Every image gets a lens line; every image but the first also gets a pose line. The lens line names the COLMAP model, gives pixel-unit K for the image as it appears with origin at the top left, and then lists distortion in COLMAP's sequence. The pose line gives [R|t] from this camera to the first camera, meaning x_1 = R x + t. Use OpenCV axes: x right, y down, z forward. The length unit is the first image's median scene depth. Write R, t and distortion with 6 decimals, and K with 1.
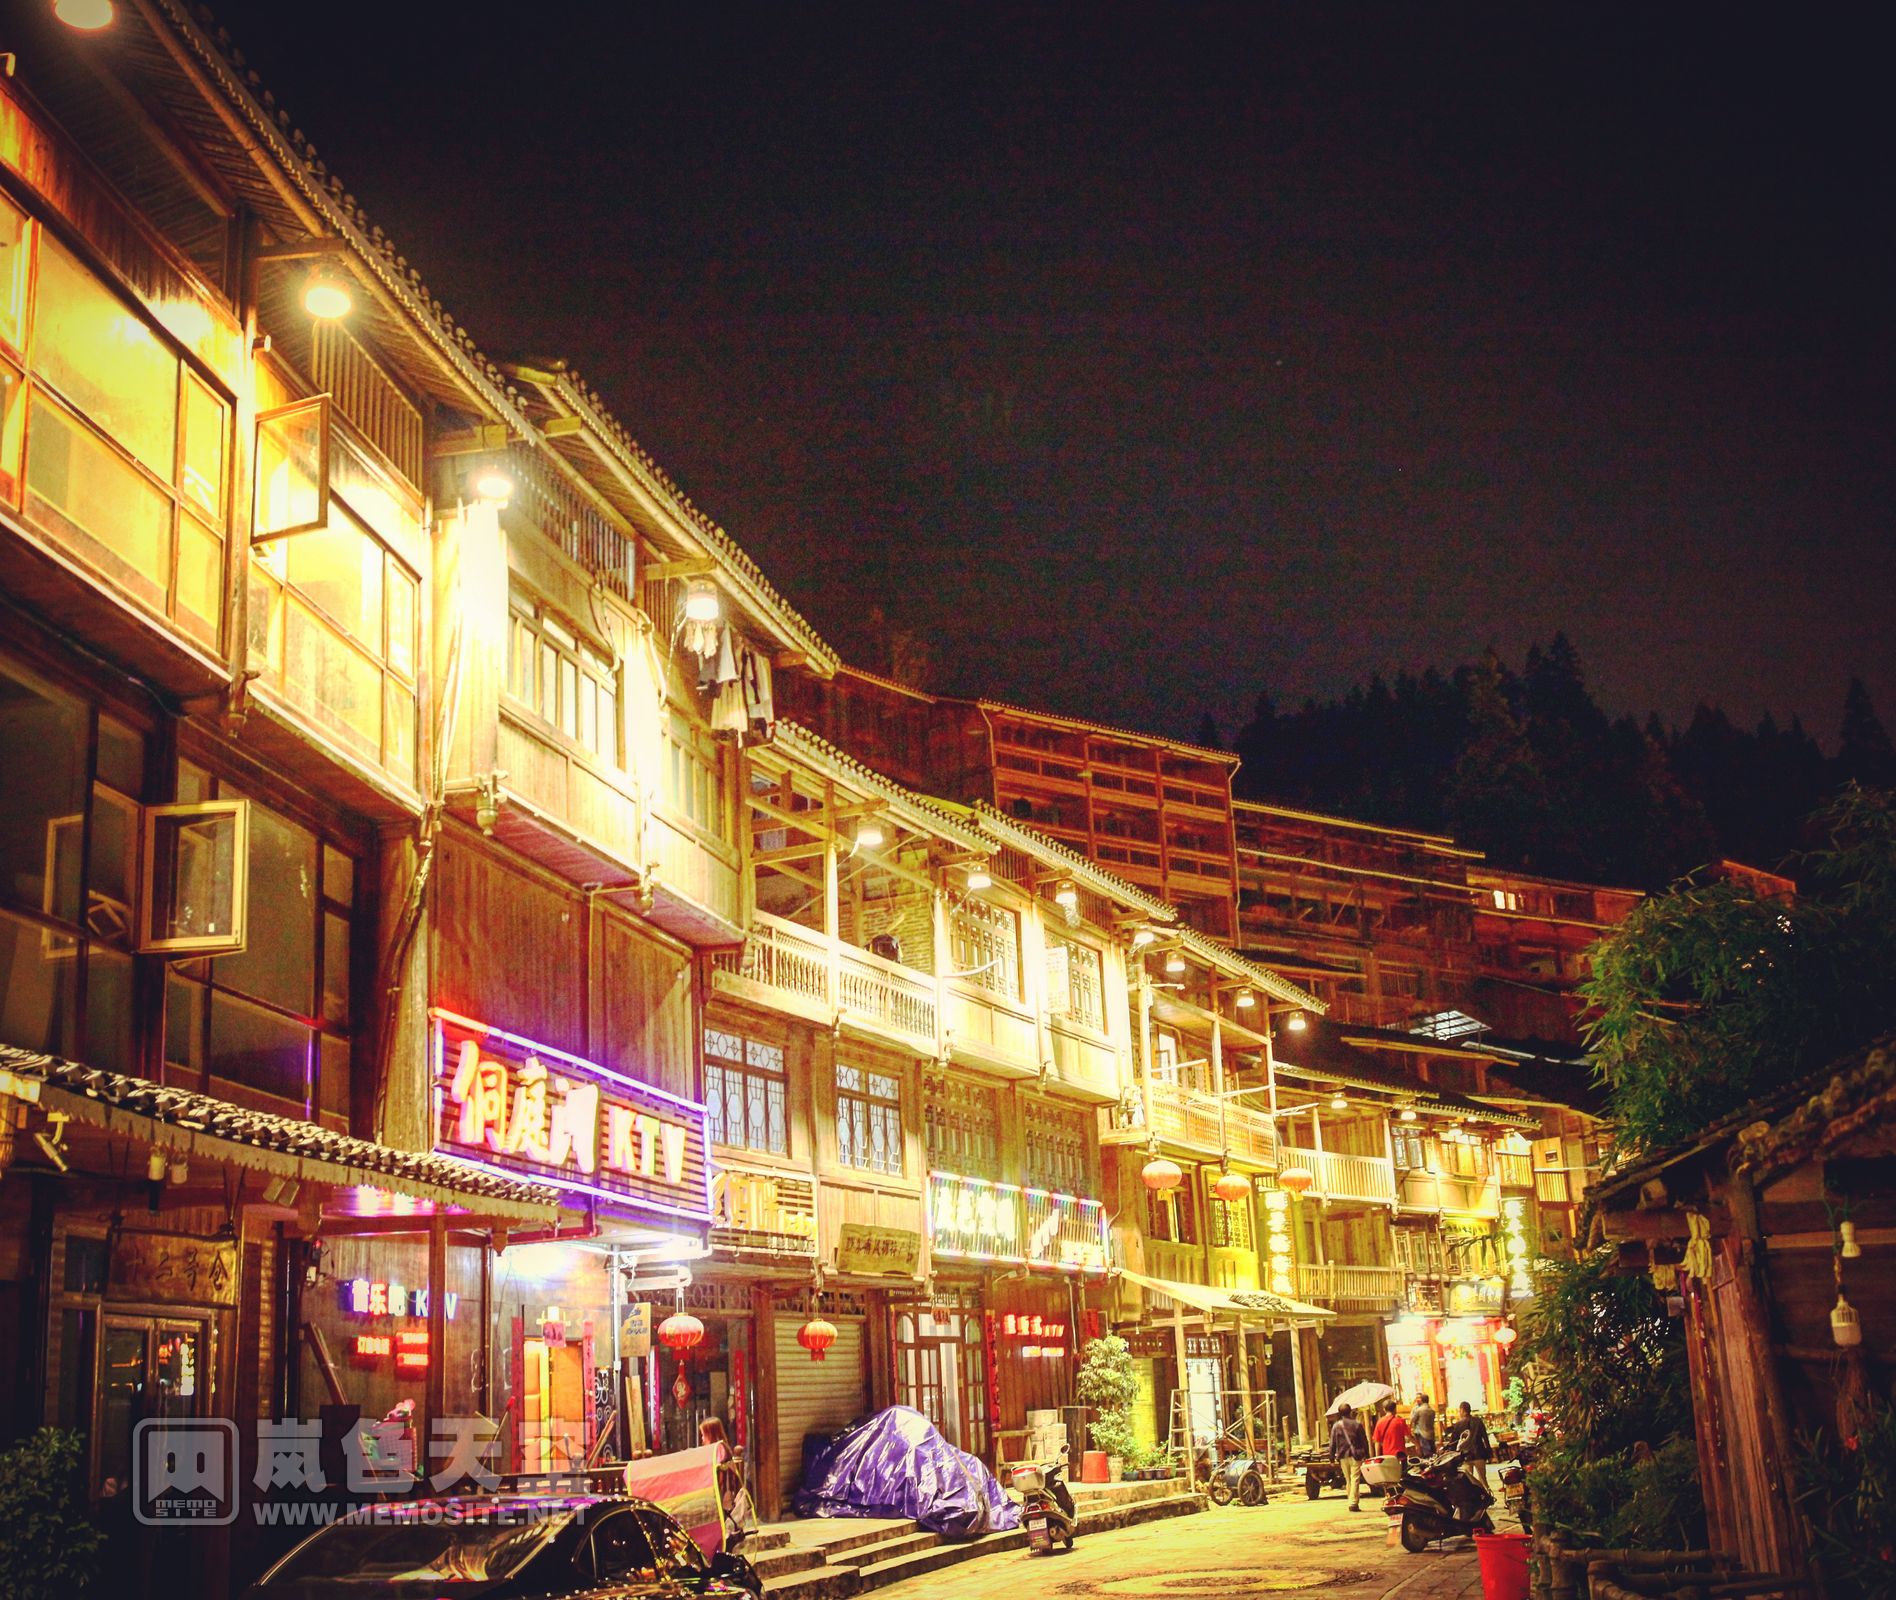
lens RADIAL K [[1986.0, 0, 948.0], [0, 1986.0, 800.0], [0, 0, 1]] dist [0.005109, -0.009028]
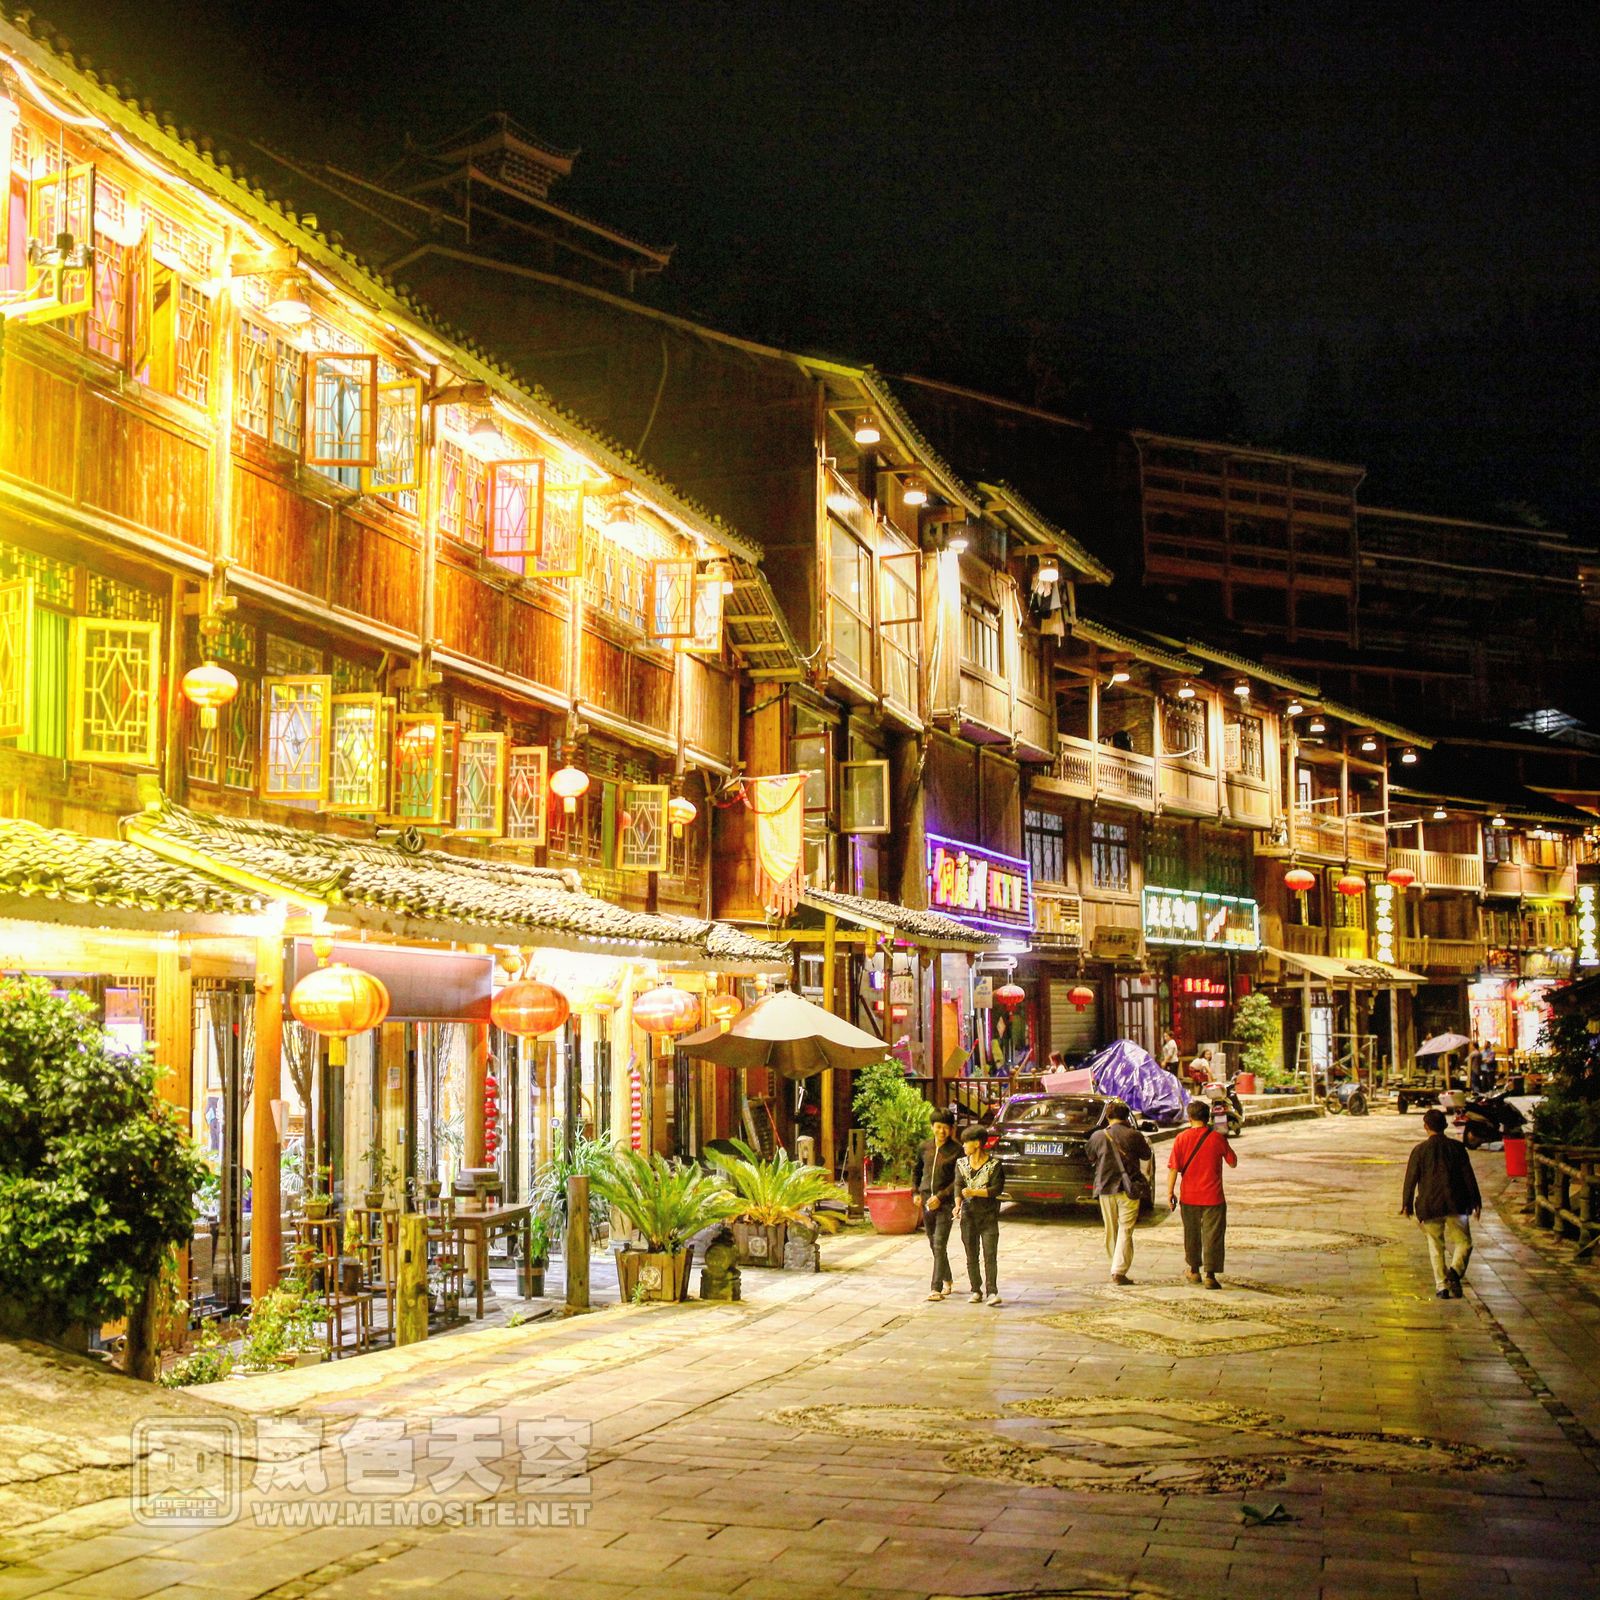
lens RADIAL K [[1685.2, 0, 800.0], [0, 1685.2, 800.0], [0, 0, 1]] dist [0.007509, -0.009307]
pose [[0.985101, 0.025971, -0.170003, -0.038504], [0.002999, 0.985787, 0.167971, -0.067387], [0.171950, -0.165978, 0.971022, -0.191728]]
